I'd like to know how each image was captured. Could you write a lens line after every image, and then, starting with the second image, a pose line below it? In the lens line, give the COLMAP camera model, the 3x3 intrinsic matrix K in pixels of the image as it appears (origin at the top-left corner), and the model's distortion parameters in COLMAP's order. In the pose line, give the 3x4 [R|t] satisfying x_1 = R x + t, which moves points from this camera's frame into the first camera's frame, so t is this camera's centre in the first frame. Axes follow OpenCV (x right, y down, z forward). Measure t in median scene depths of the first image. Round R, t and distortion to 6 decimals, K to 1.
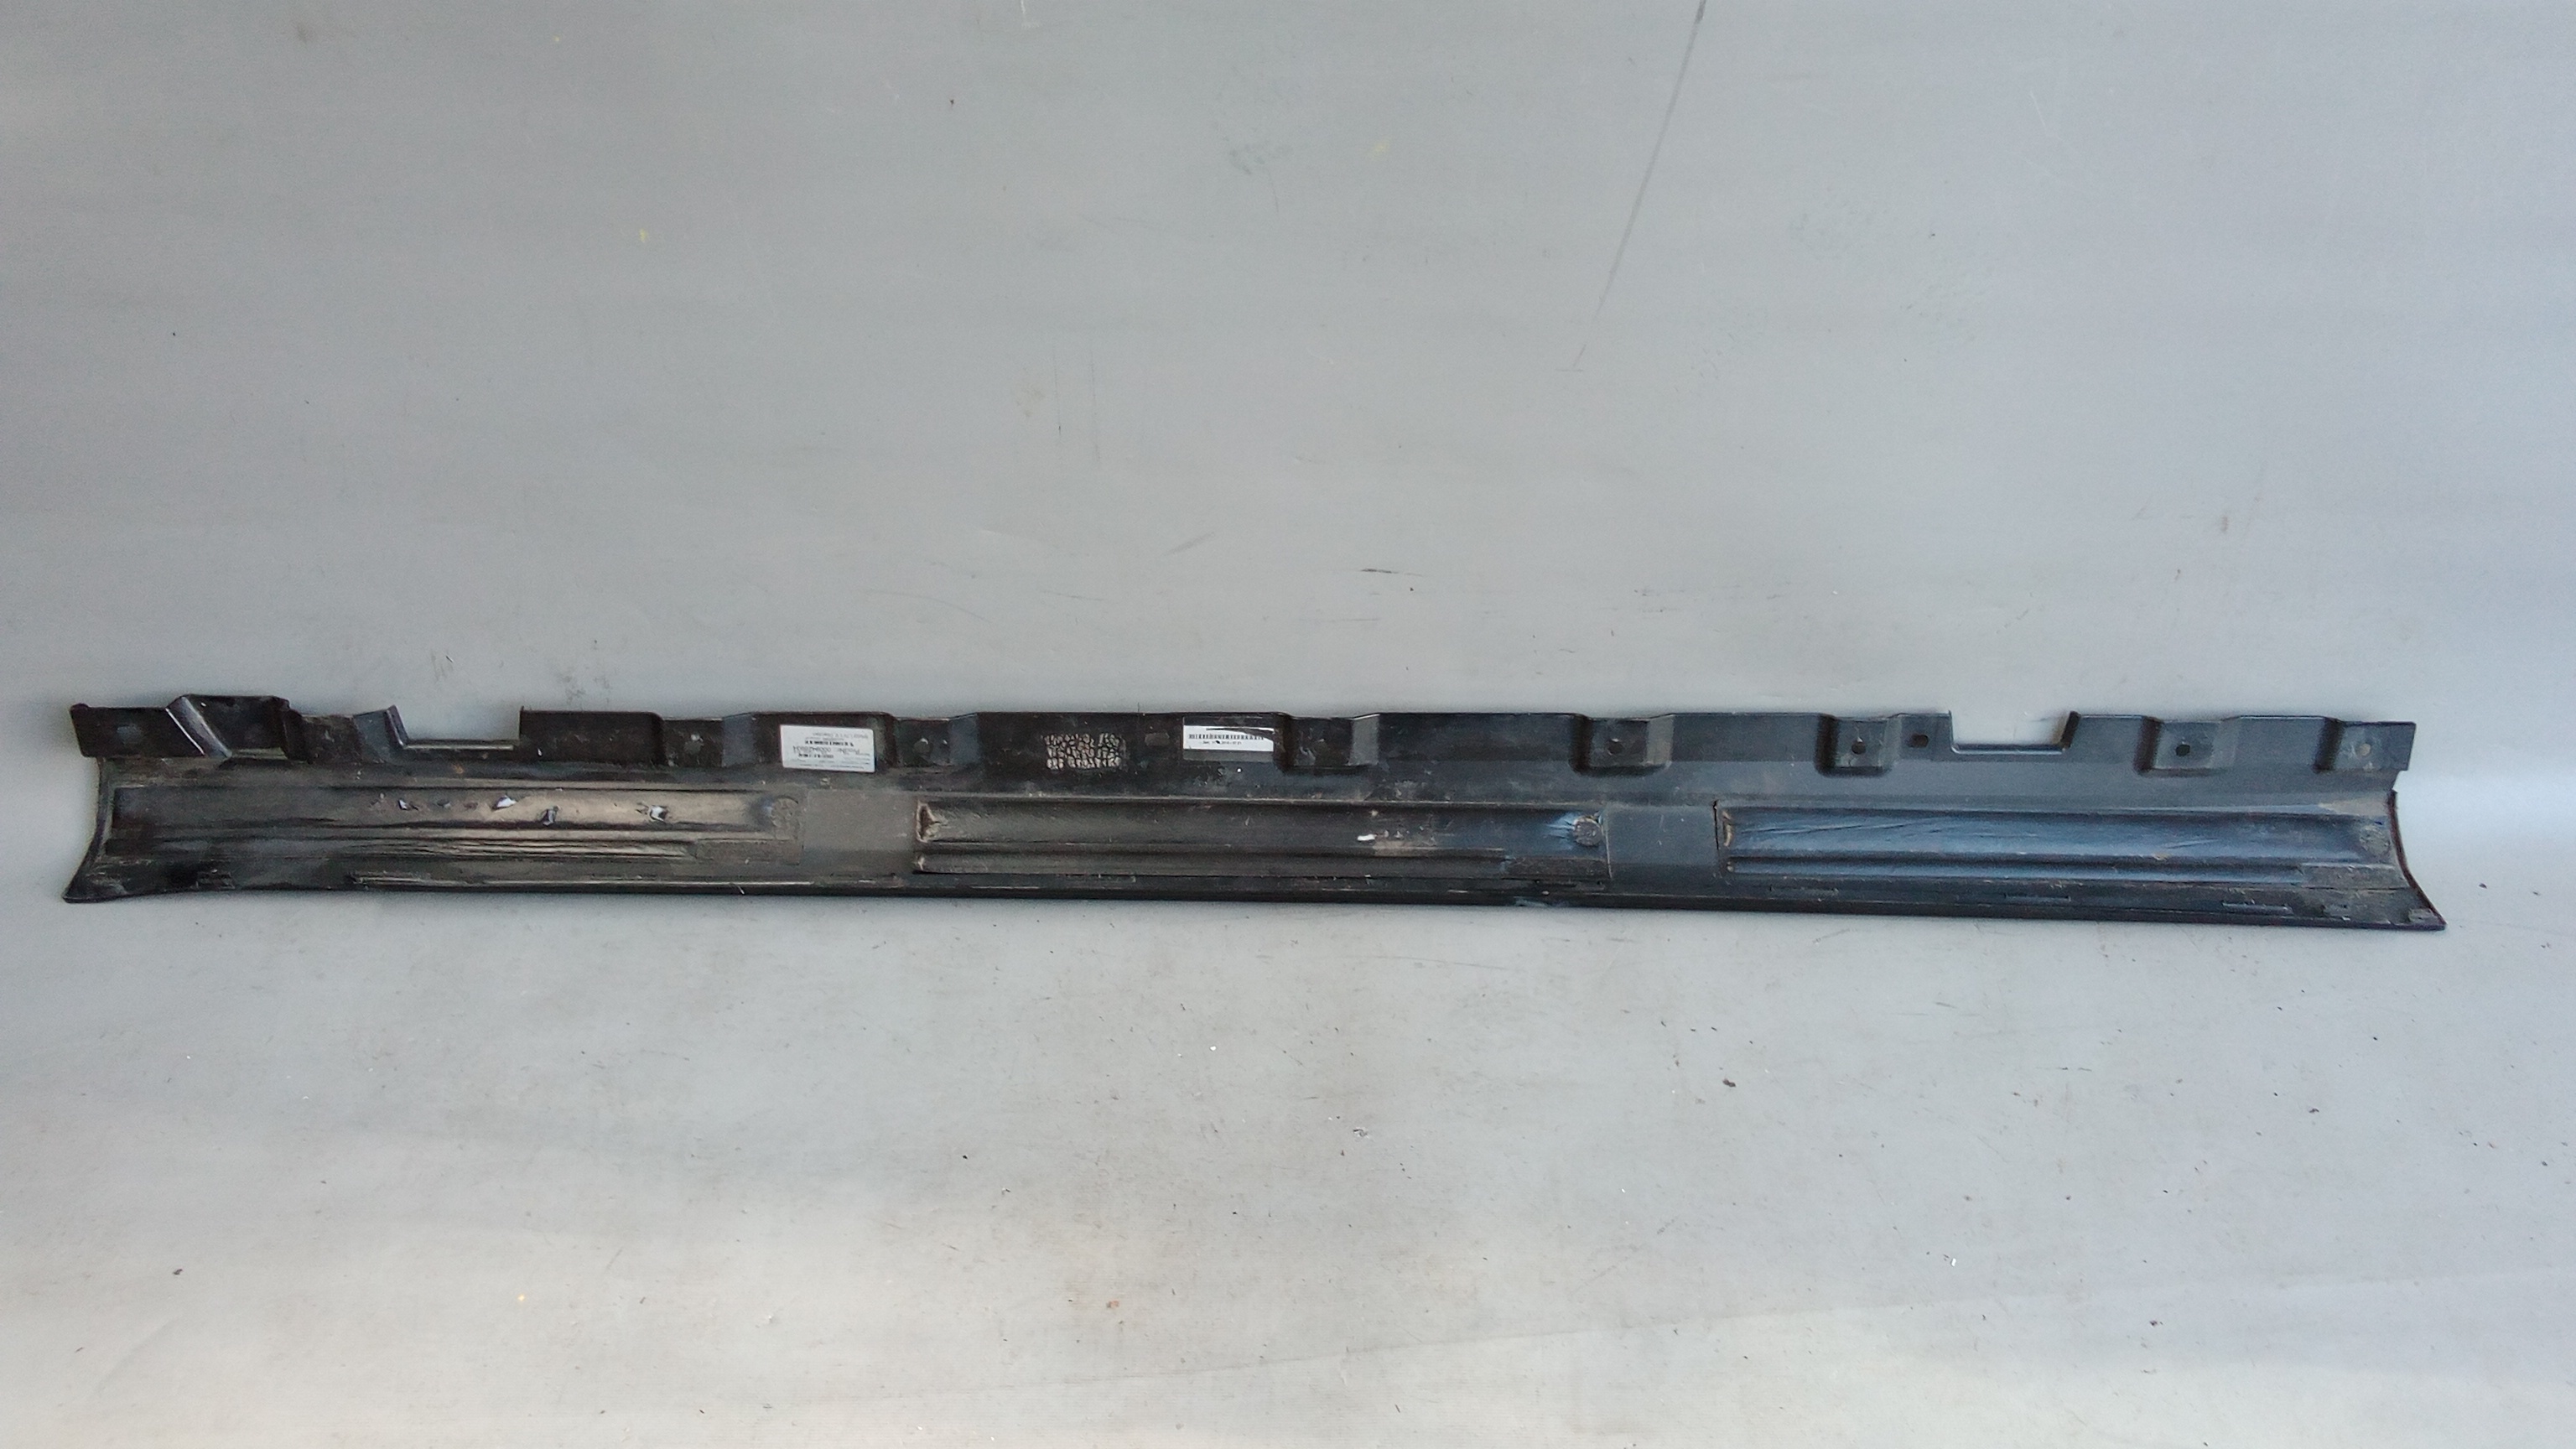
lens RADIAL K [[1997.1, 0, 1329.8], [0, 1997.1, 688.9], [0, 0, 1]] dist [0.050419, -0.099795]
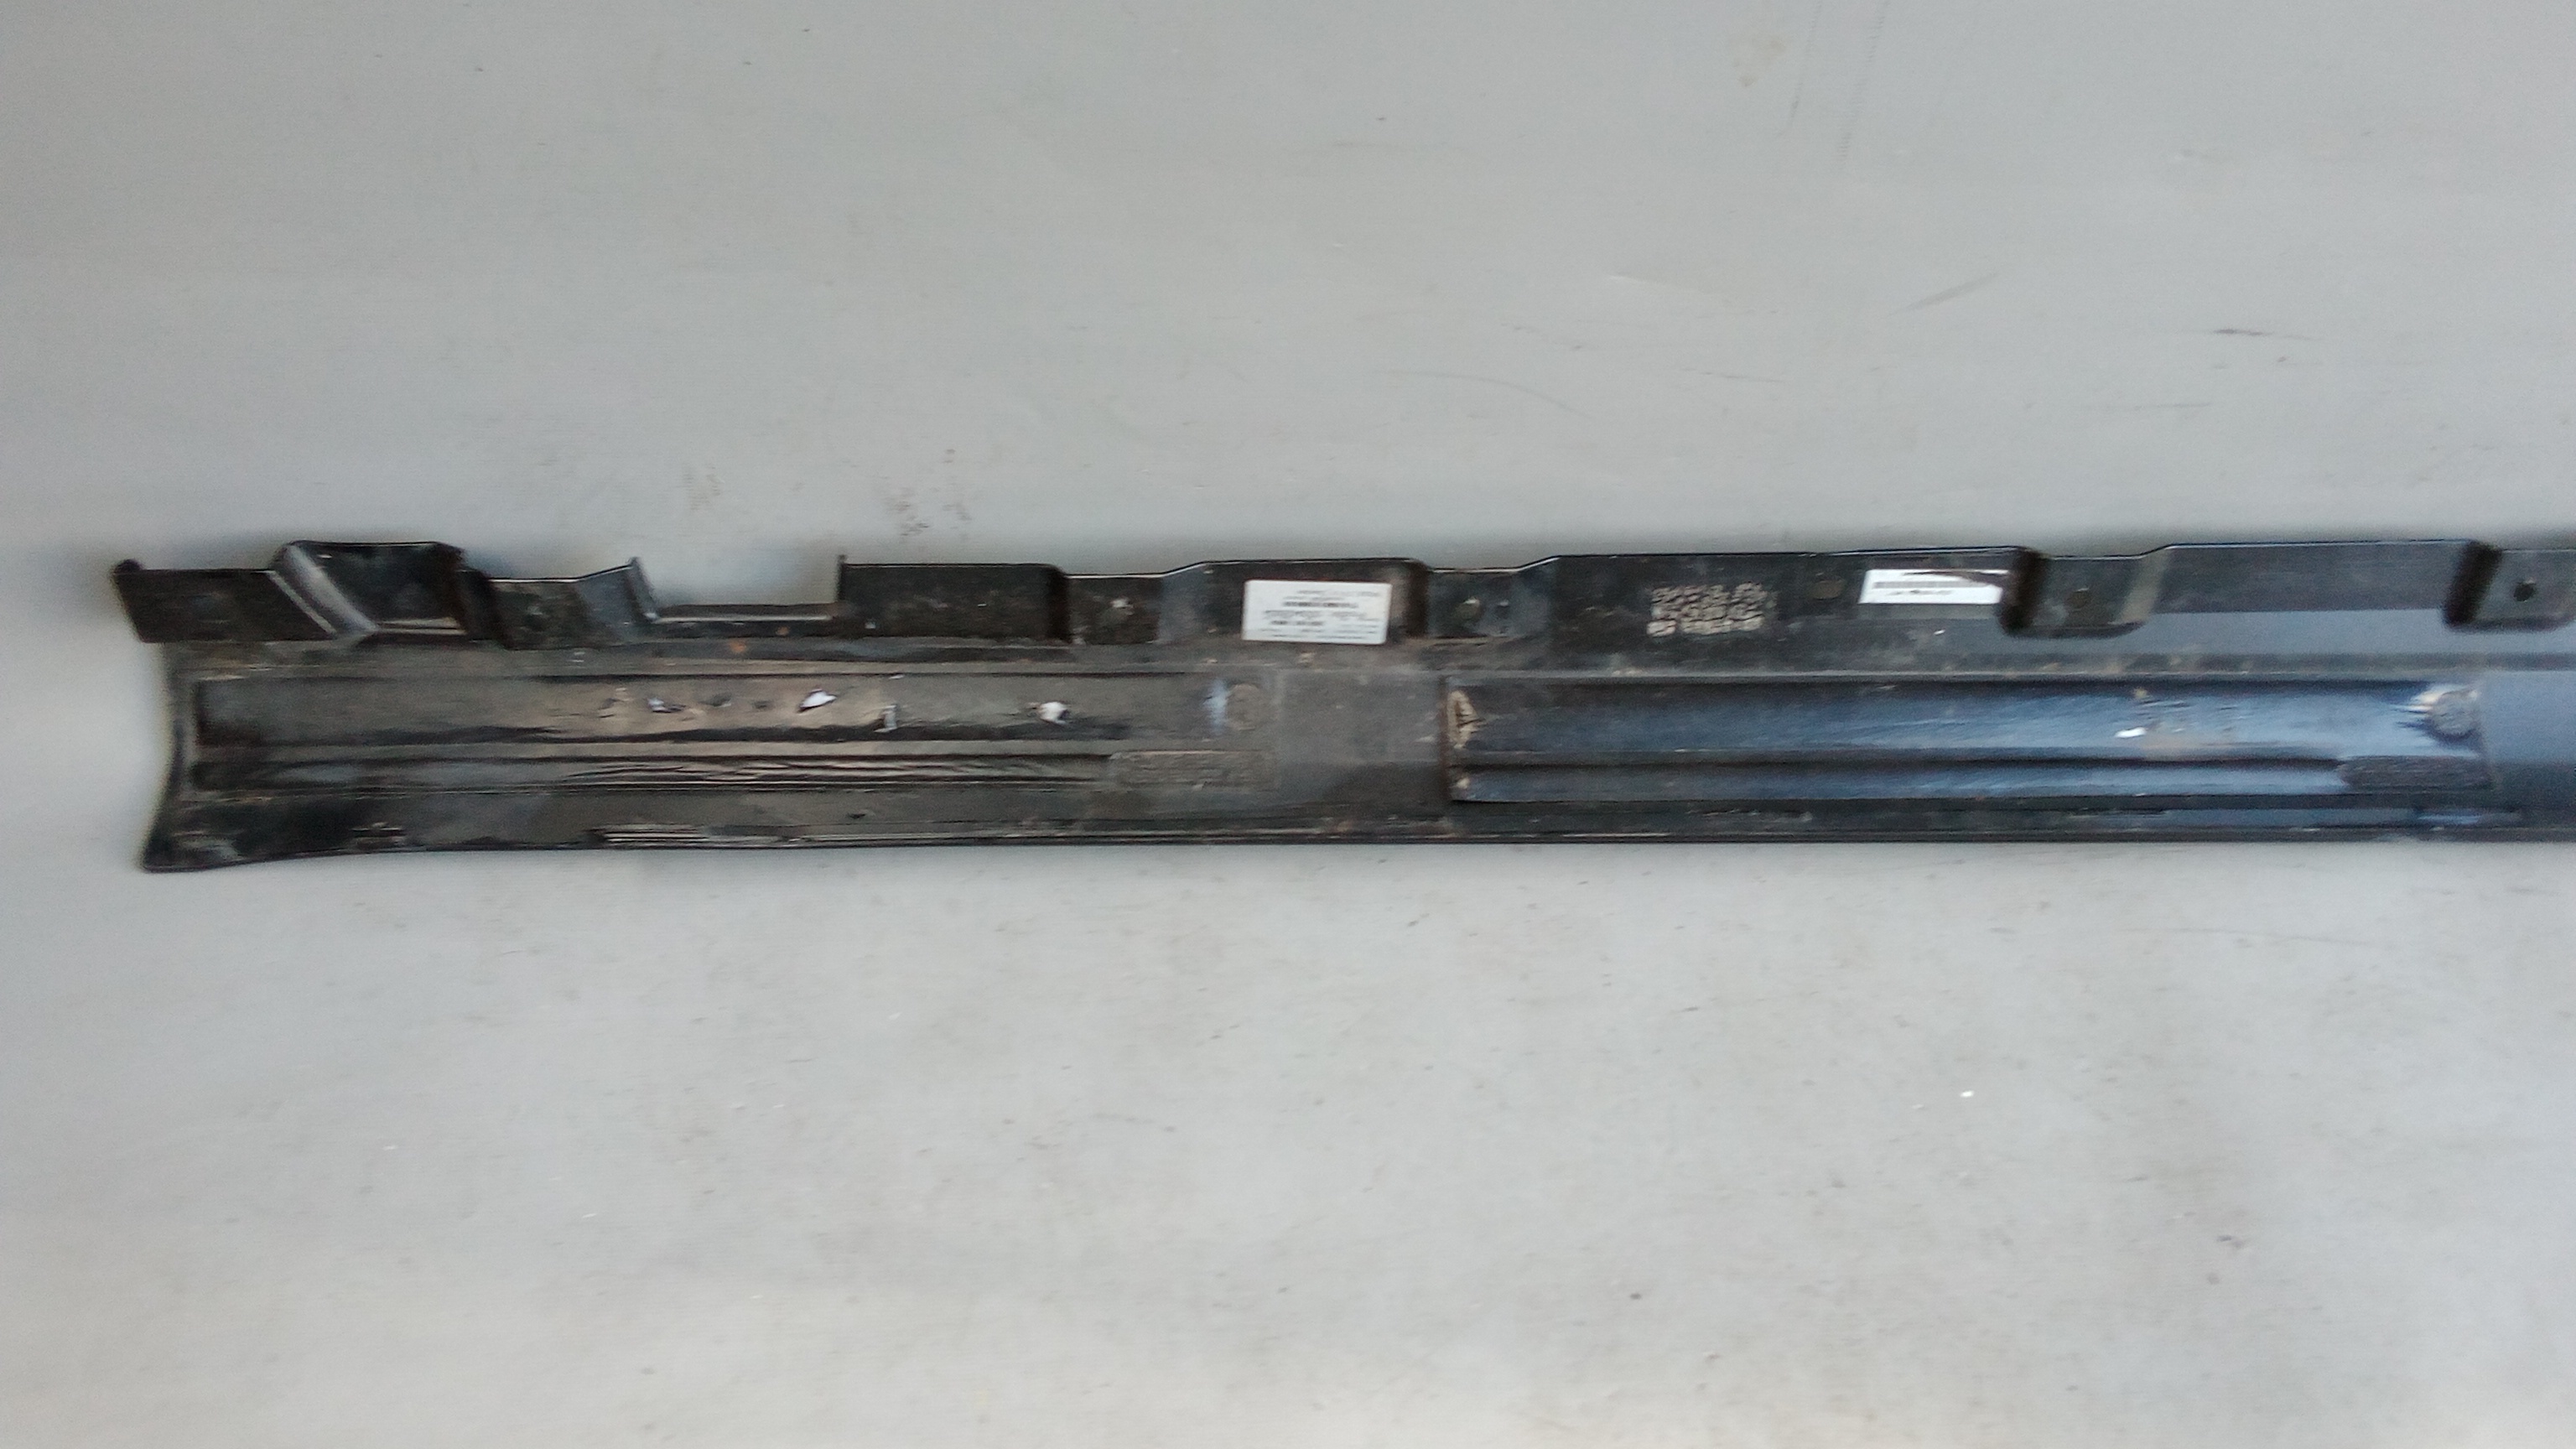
lens RADIAL K [[2027.7, 0, 1349.7], [0, 2027.7, 688.6], [0, 0, 1]] dist [0.047534, -0.099168]
pose [[0.999795, -0.009517, 0.017853, -0.252510], [0.005296, 0.974795, 0.223038, -0.090766], [-0.019526, -0.222898, 0.974646, 0.365781]]
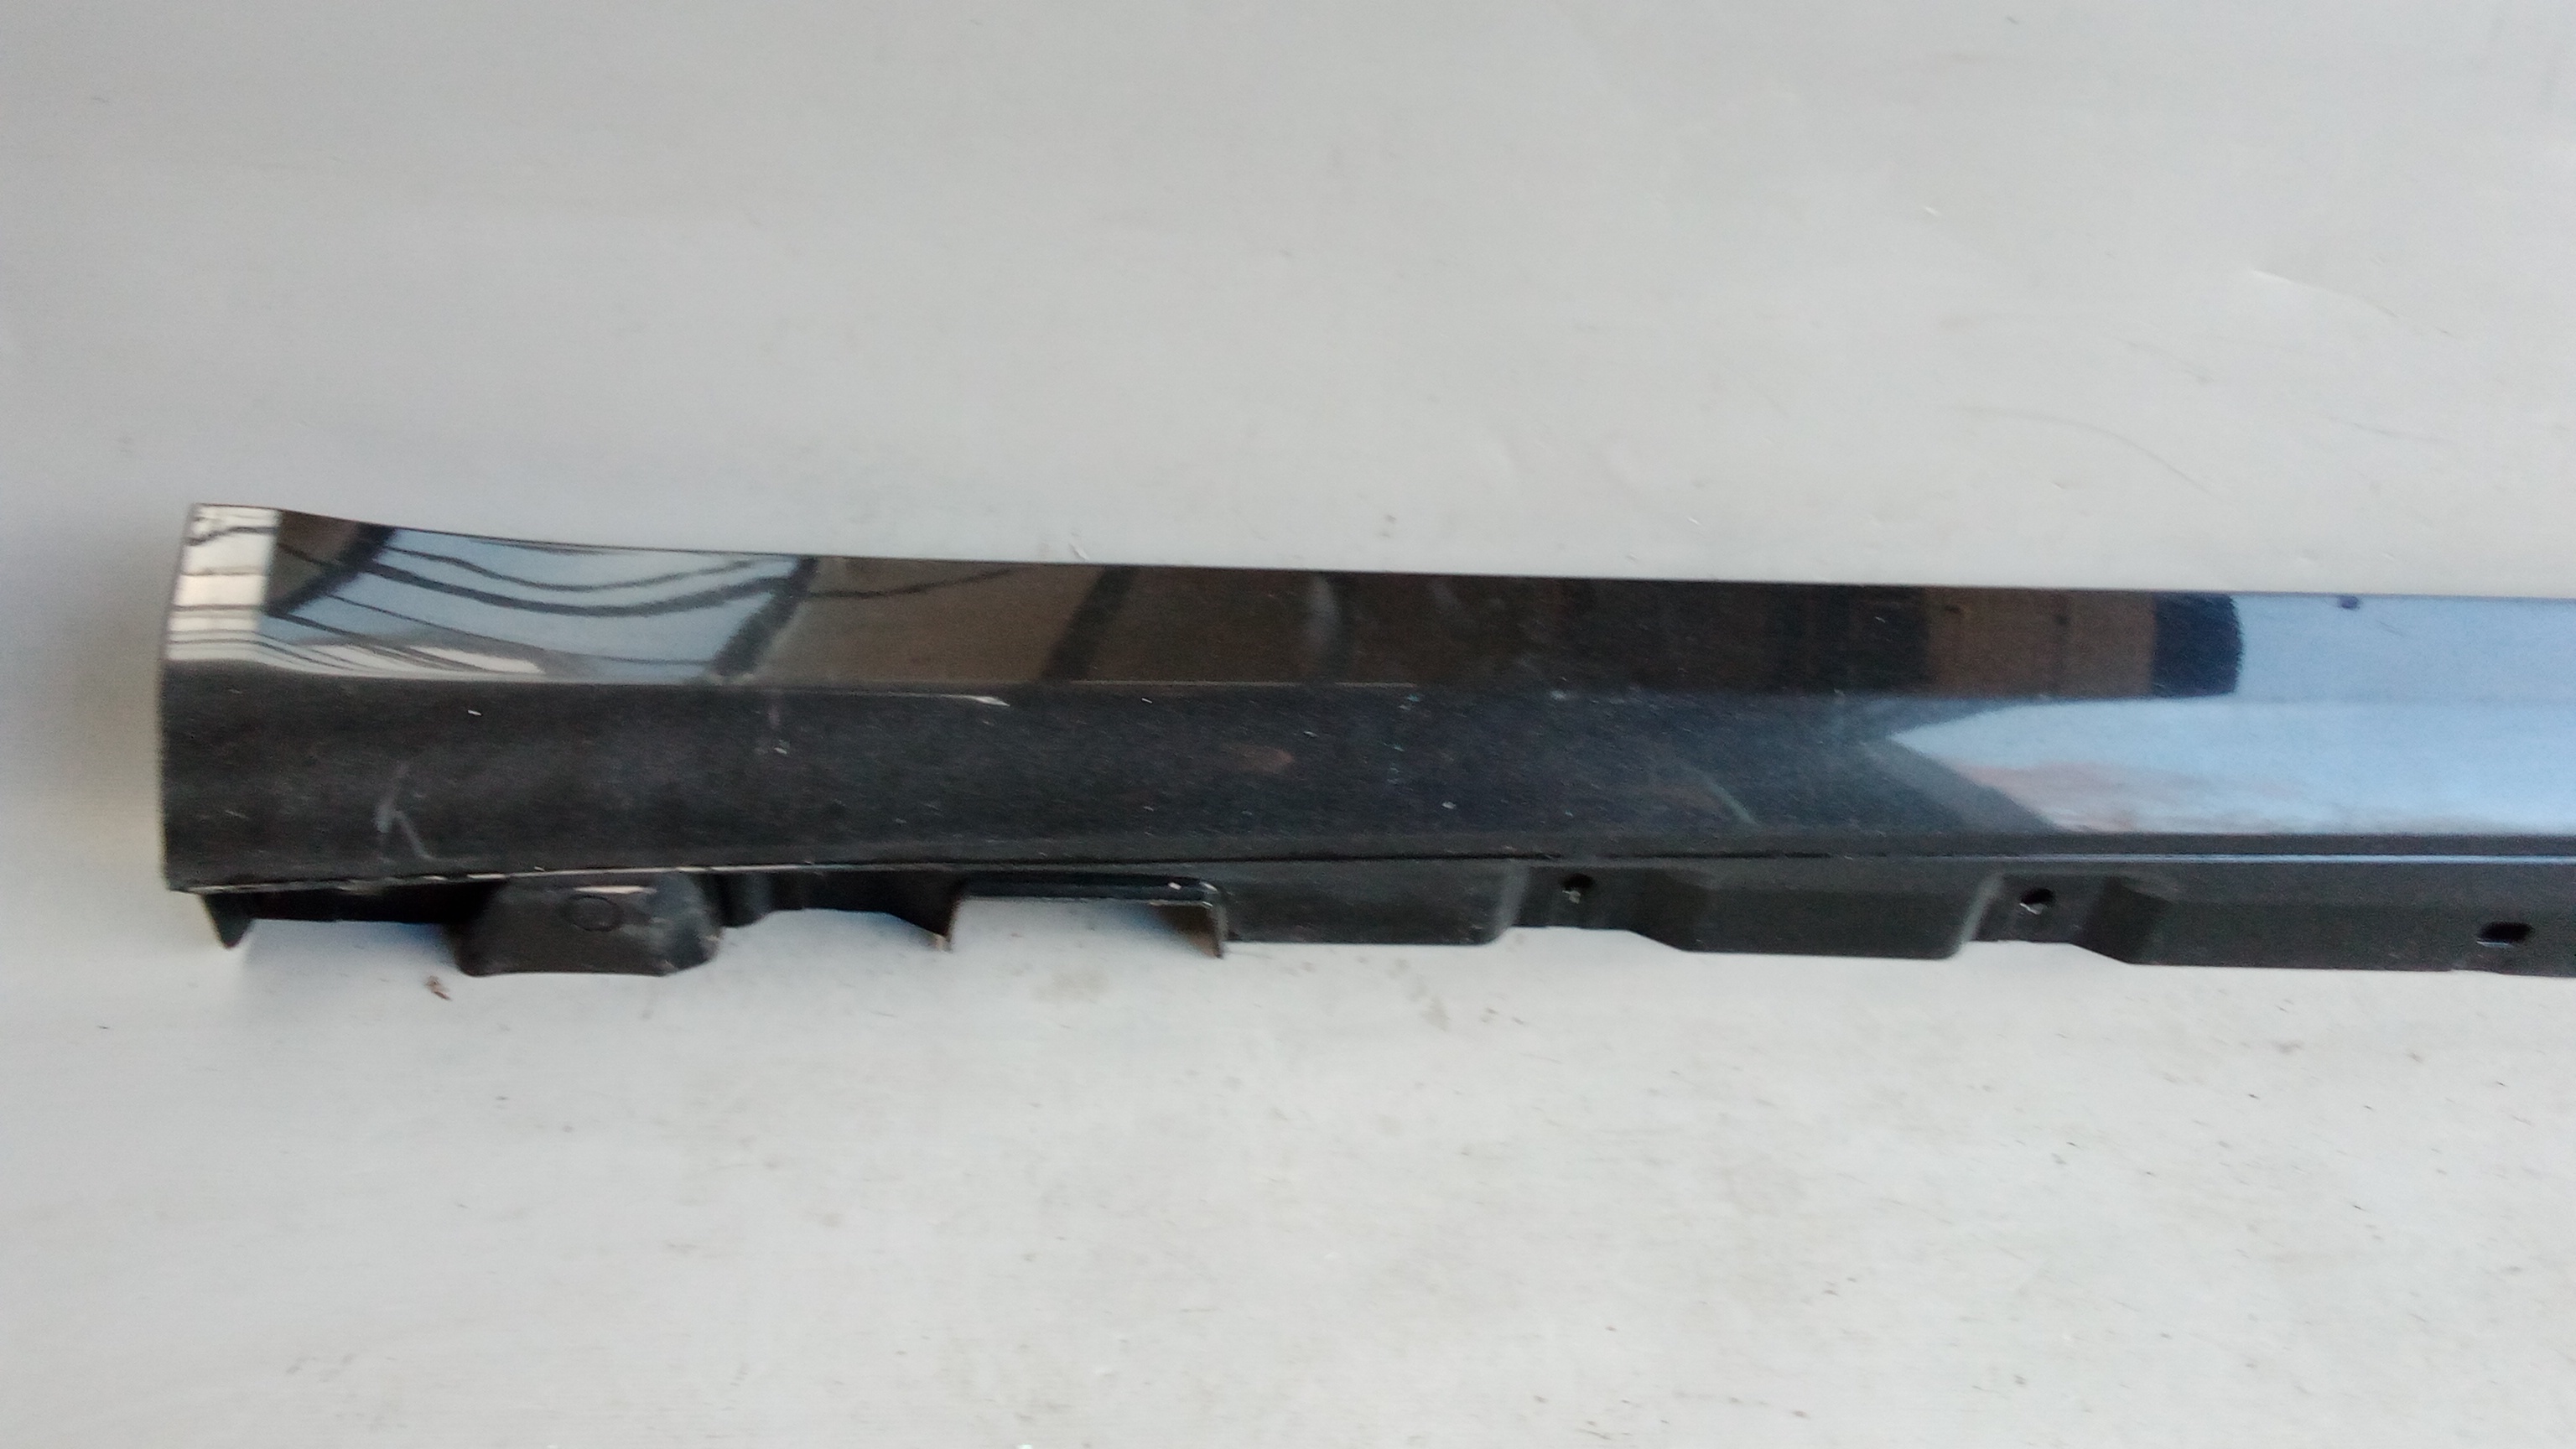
lens RADIAL K [[2027.7, 0, 1349.7], [0, 2027.7, 688.6], [0, 0, 1]] dist [0.047534, -0.099168]
pose [[0.998238, 0.010821, 0.058346, -0.401720], [0.001909, 0.976869, -0.213829, 0.120146], [-0.059311, 0.213563, 0.975127, 0.536484]]
